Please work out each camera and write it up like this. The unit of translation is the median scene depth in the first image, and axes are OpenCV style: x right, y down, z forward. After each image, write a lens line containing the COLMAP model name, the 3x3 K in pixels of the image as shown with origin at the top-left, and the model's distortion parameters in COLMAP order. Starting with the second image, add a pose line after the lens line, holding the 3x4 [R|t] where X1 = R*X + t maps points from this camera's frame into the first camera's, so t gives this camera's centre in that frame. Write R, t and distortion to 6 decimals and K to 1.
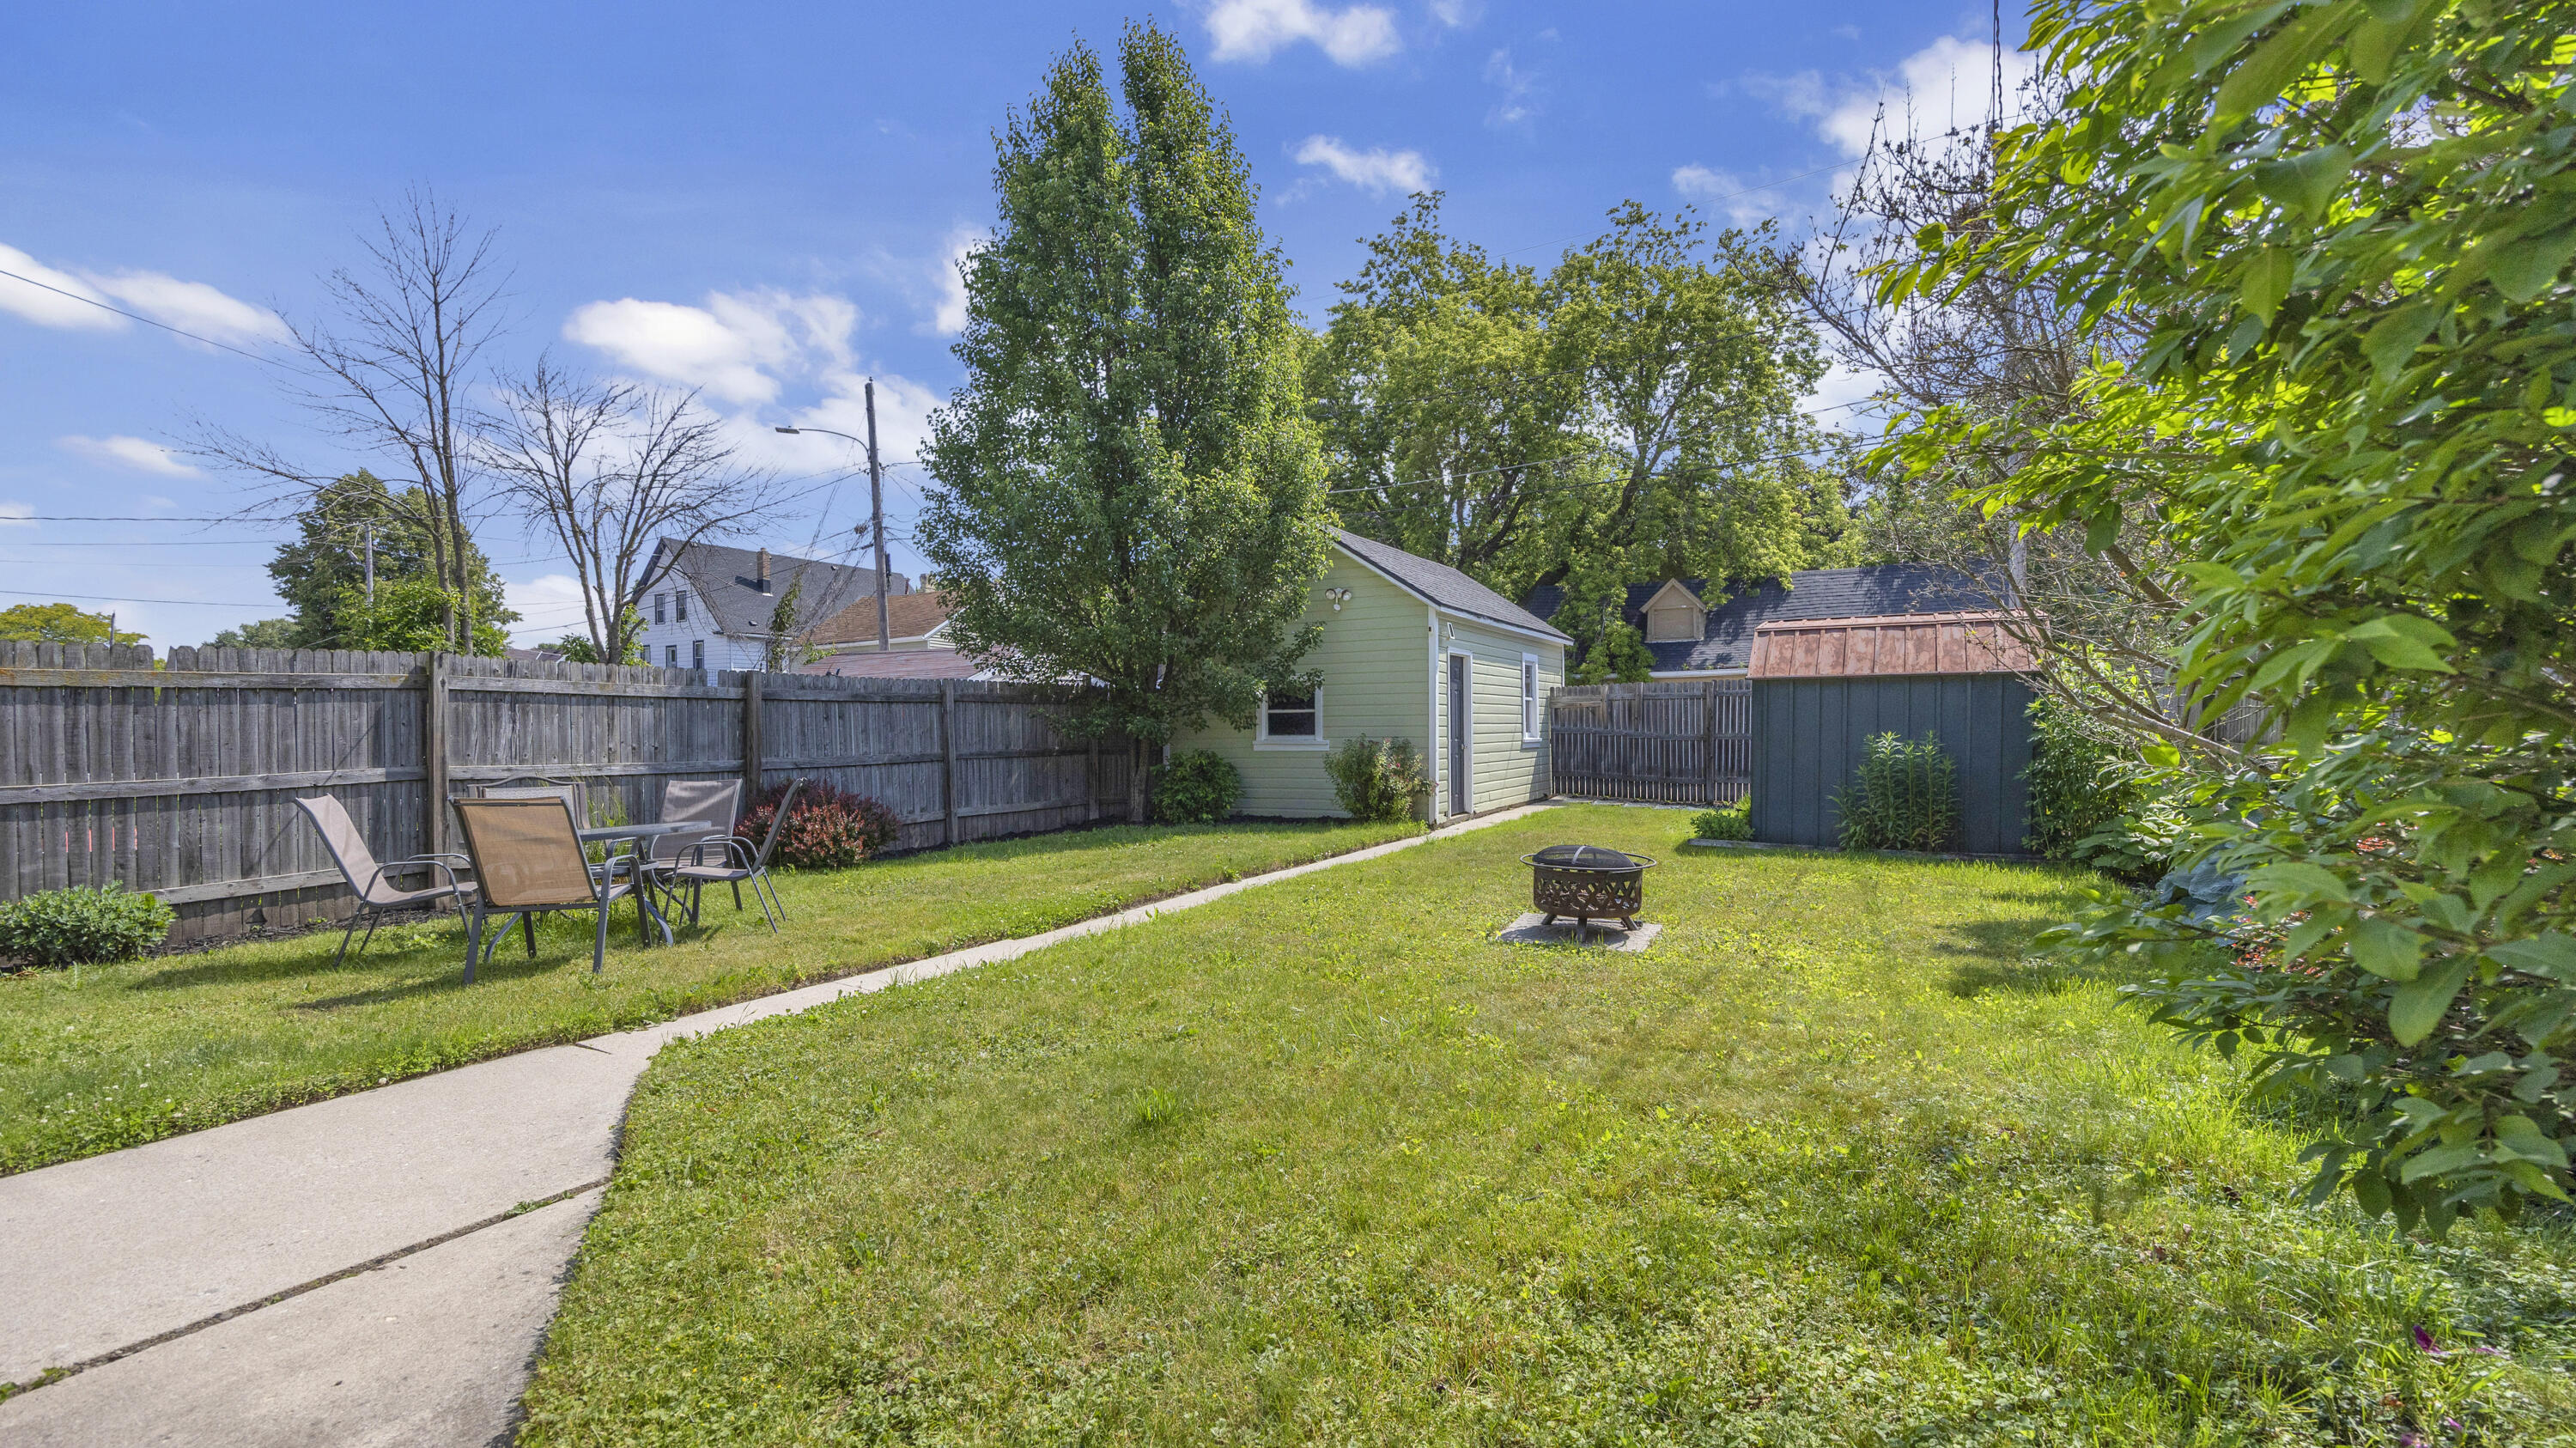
lens RADIAL K [[1003.0, 0, 1283.1], [0, 1003.0, 739.1], [0, 0, 1]] dist [-0.005024, -0.000280]
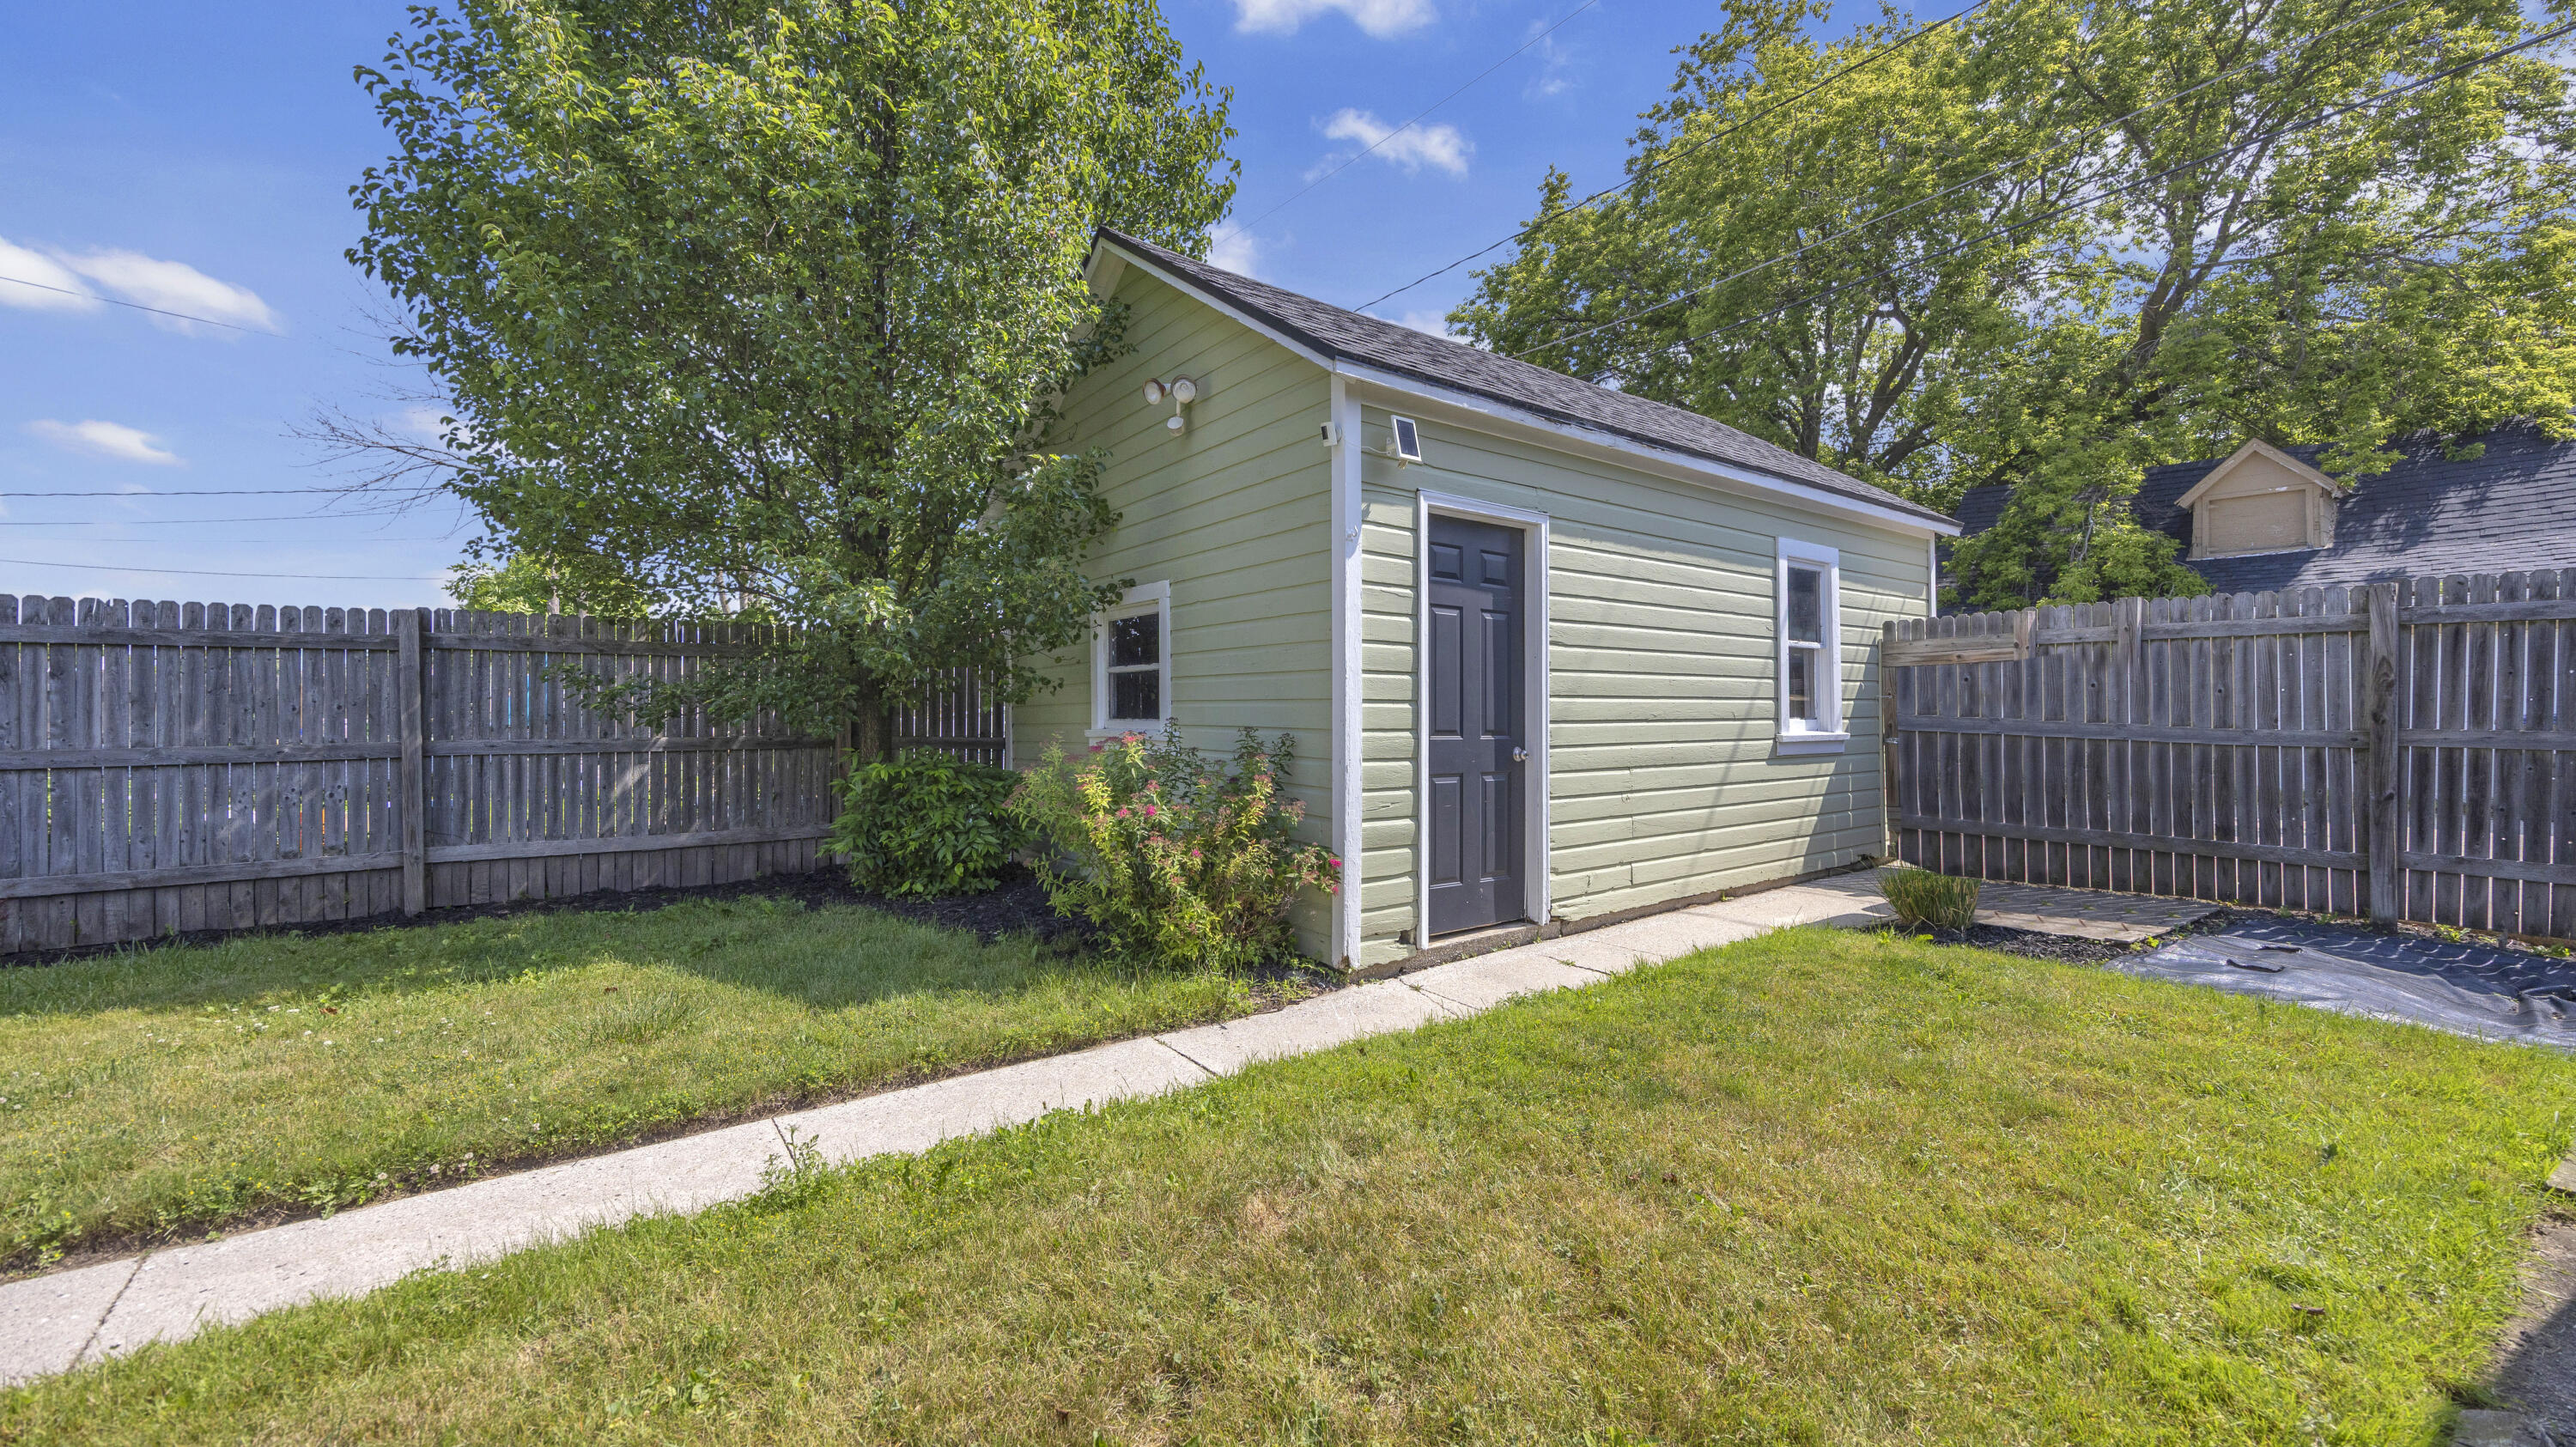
lens RADIAL K [[931.2, 0, 1288.0], [0, 931.2, 723.5], [0, 0, 1]] dist [-0.001287, -0.000029]
pose [[0.904545, -0.001862, -0.426373, 0.213631], [-0.001426, 0.999972, -0.007392, -0.001556], [0.426375, 0.007295, 0.904517, 0.529097]]
